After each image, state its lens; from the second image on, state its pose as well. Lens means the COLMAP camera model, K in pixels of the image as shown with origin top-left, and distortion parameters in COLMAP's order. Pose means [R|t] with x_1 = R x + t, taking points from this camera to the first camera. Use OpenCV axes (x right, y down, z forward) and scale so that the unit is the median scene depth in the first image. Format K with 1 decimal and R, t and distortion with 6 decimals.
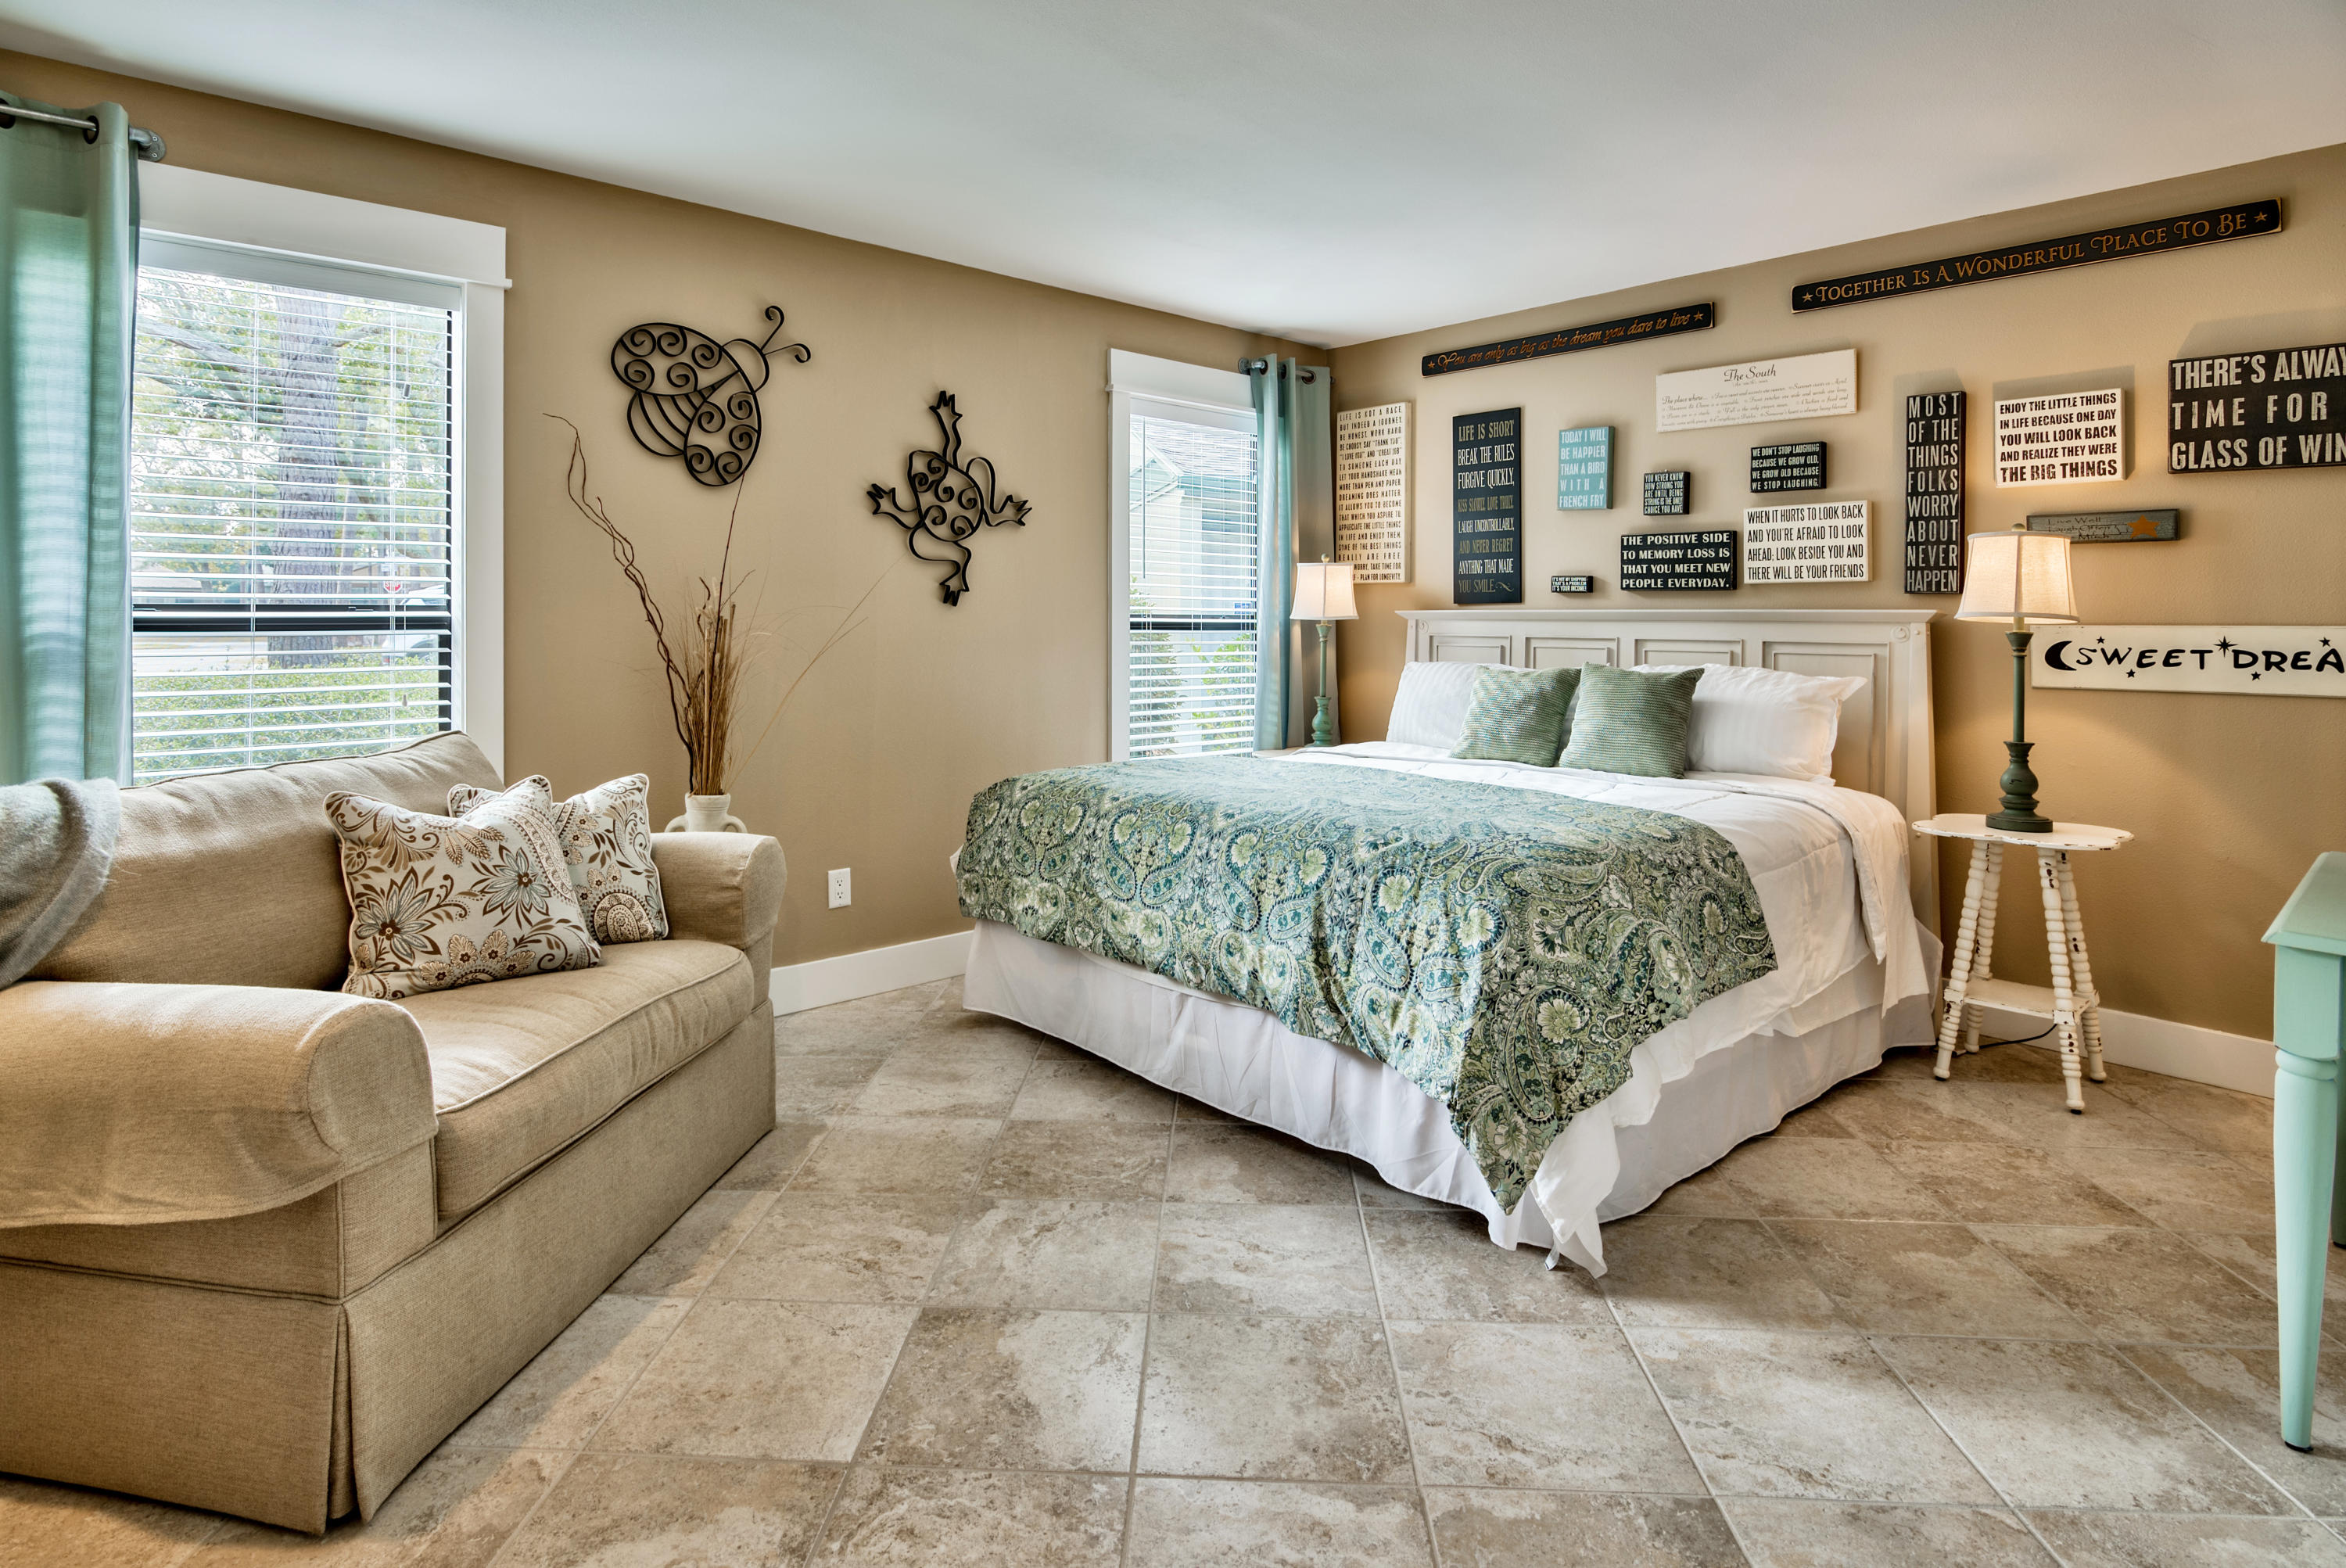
lens RADIAL K [[1177.9, 0, 1132.1], [0, 1177.9, 619.0], [0, 0, 1]] dist [0.001360, -0.000145]
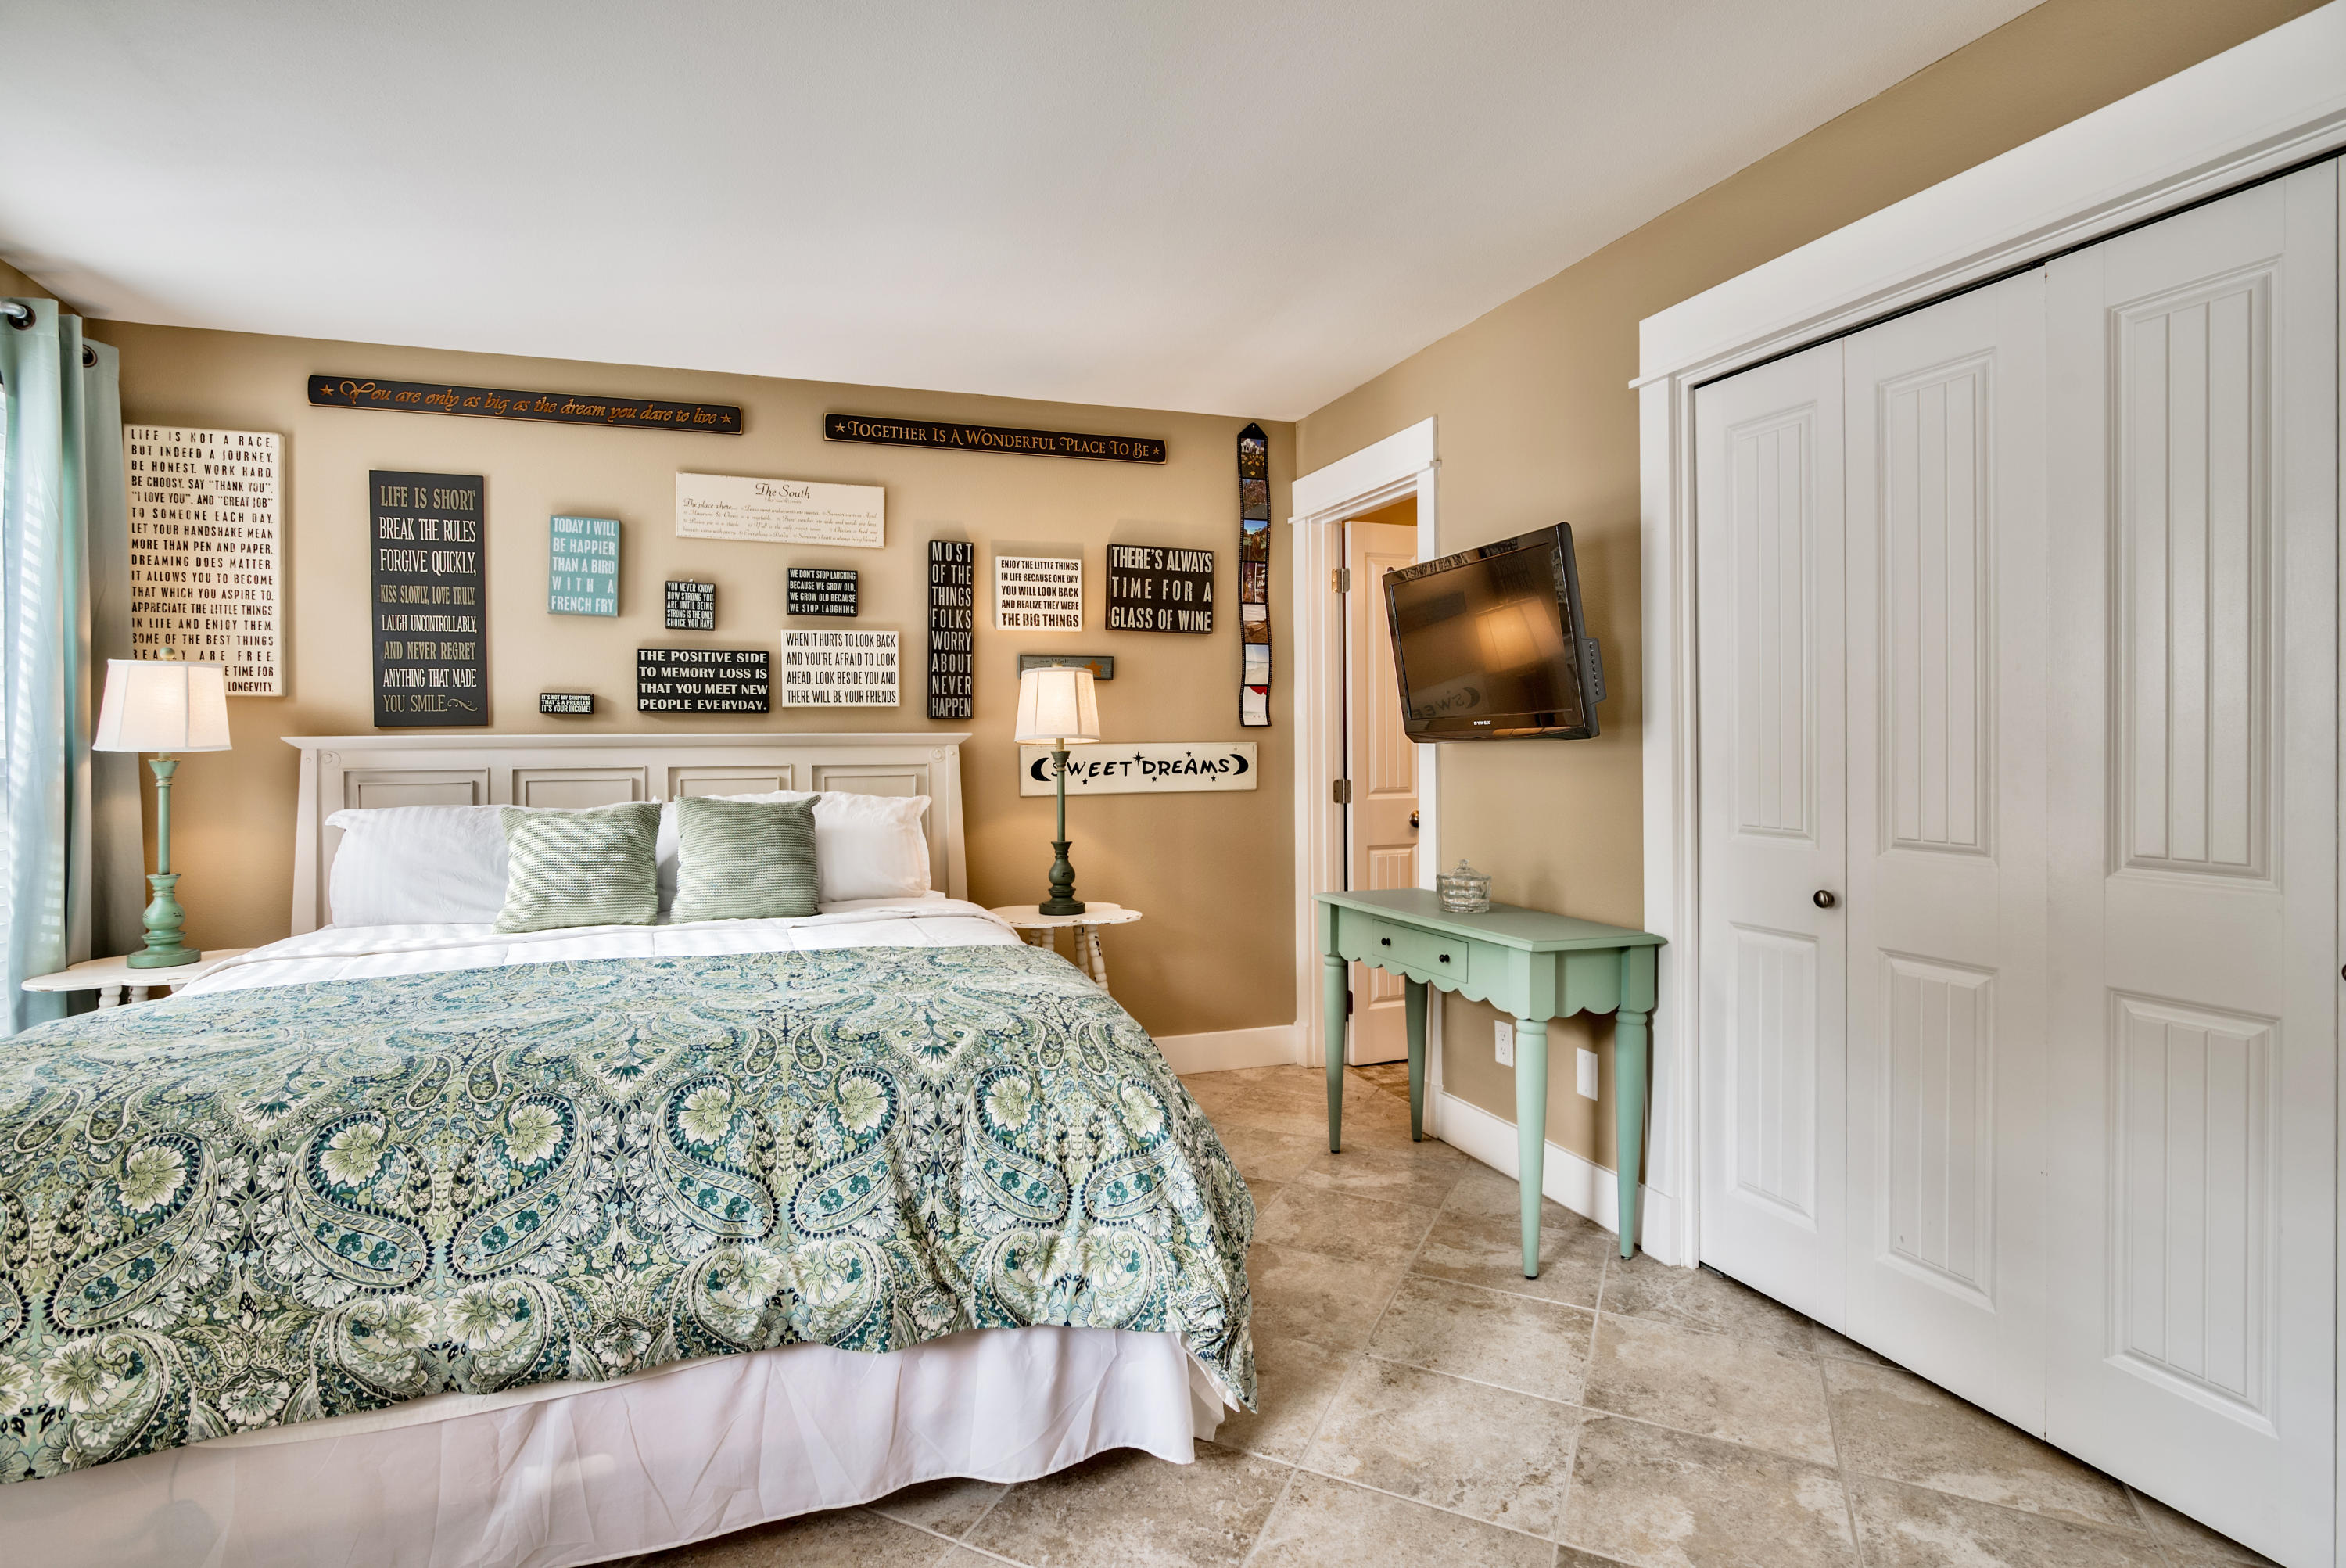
lens RADIAL K [[1177.9, 0, 1091.0], [0, 1177.9, 747.8], [0, 0, 1]] dist [0.001360, -0.000145]
pose [[0.410504, -0.014307, 0.911746, -0.236447], [0.011545, 0.999878, 0.010492, -0.003059], [-0.911786, 0.006219, 0.410620, 0.332262]]
